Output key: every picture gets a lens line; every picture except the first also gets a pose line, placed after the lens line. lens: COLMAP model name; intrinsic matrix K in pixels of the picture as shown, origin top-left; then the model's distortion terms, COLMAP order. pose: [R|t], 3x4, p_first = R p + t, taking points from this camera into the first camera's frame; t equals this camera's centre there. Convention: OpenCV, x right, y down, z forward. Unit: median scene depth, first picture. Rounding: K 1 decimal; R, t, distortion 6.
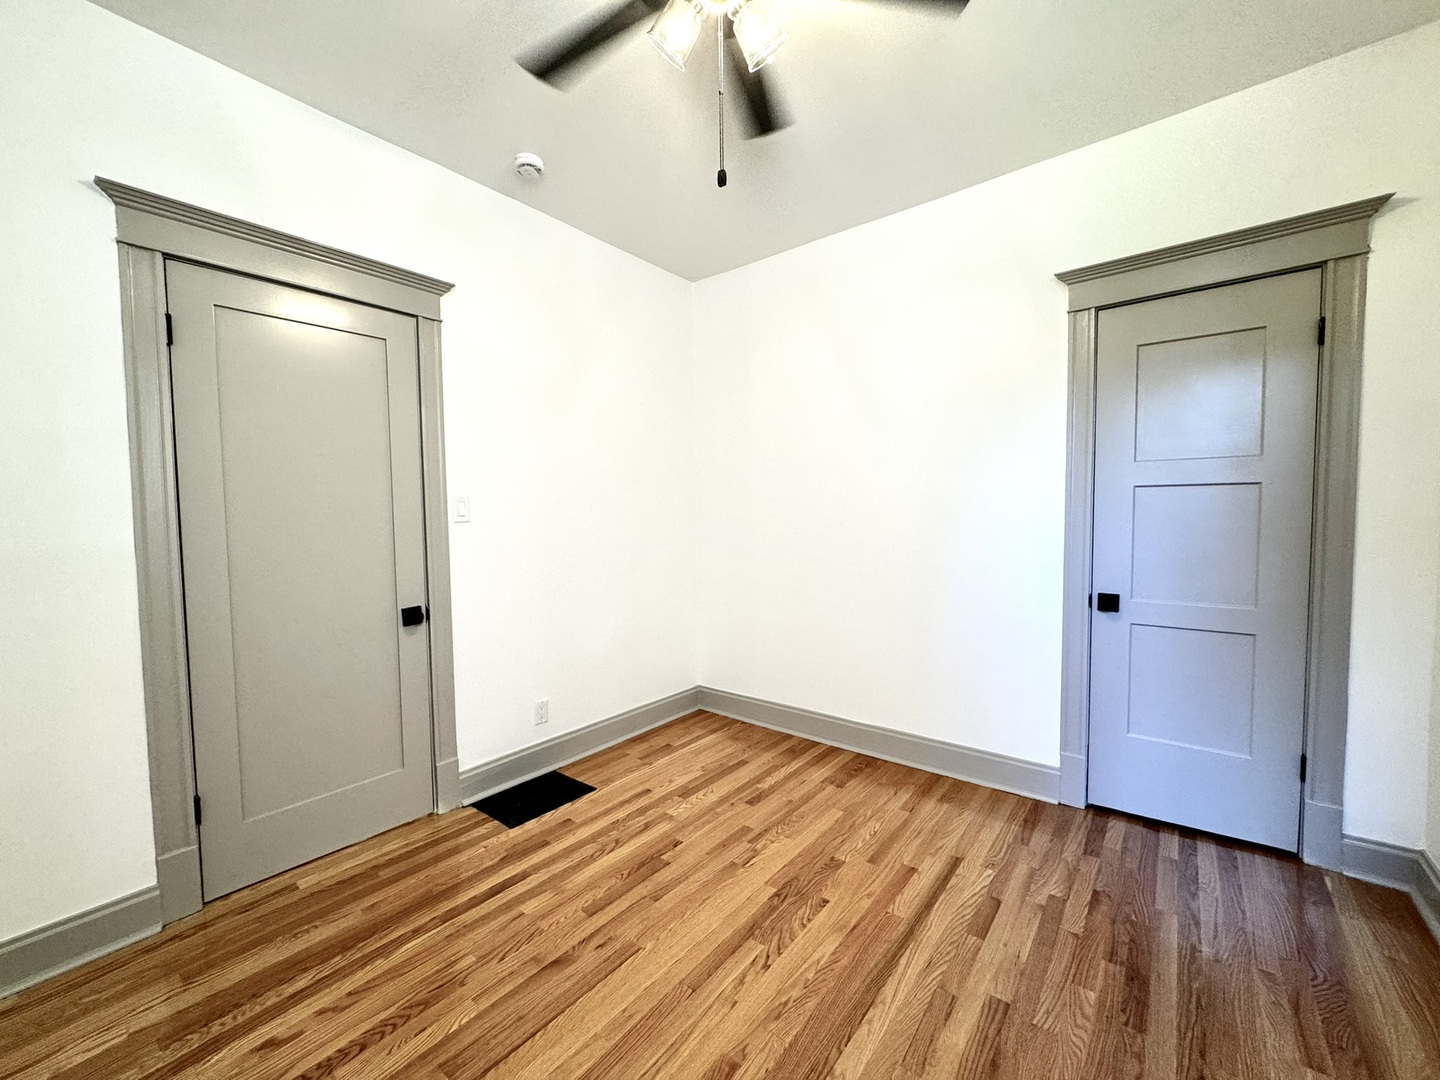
lens RADIAL K [[578.3, 0, 720.2], [0, 578.3, 541.2], [0, 0, 1]] dist [-0.009325, -0.000137]
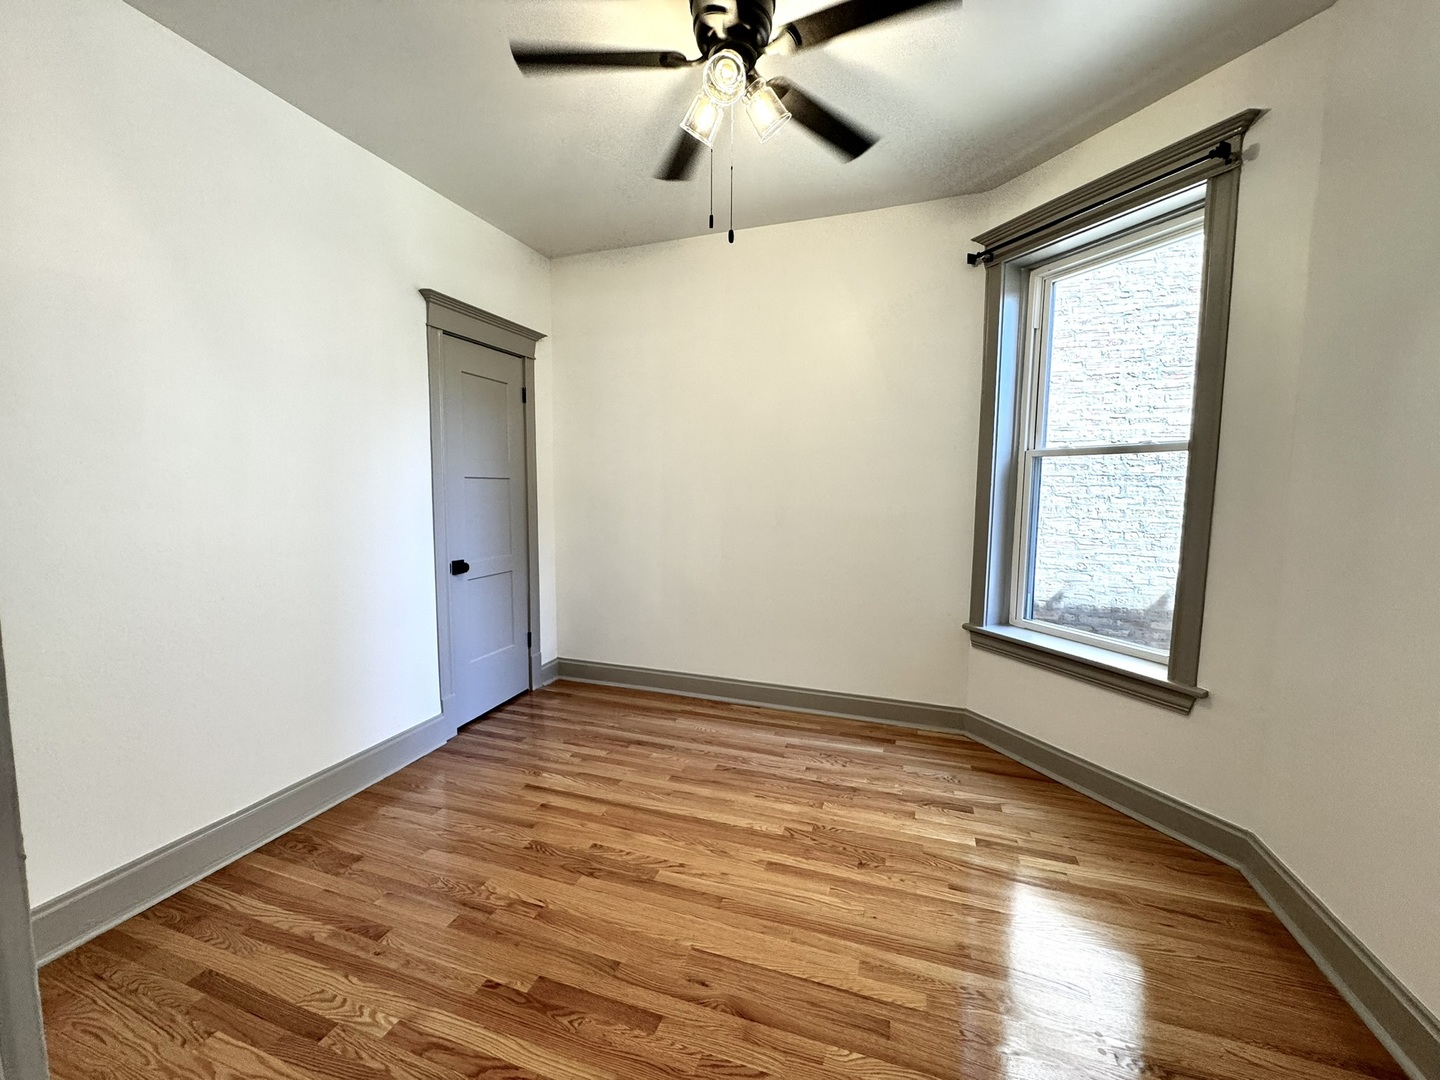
lens RADIAL K [[578.3, 0, 714.0], [0, 578.3, 540.9], [0, 0, 1]] dist [-0.009325, -0.000137]
pose [[-0.337713, -0.081046, 0.937754, -0.847138], [0.047996, 0.993507, 0.103149, -0.068031], [-0.940025, 0.079843, -0.331630, 1.034316]]
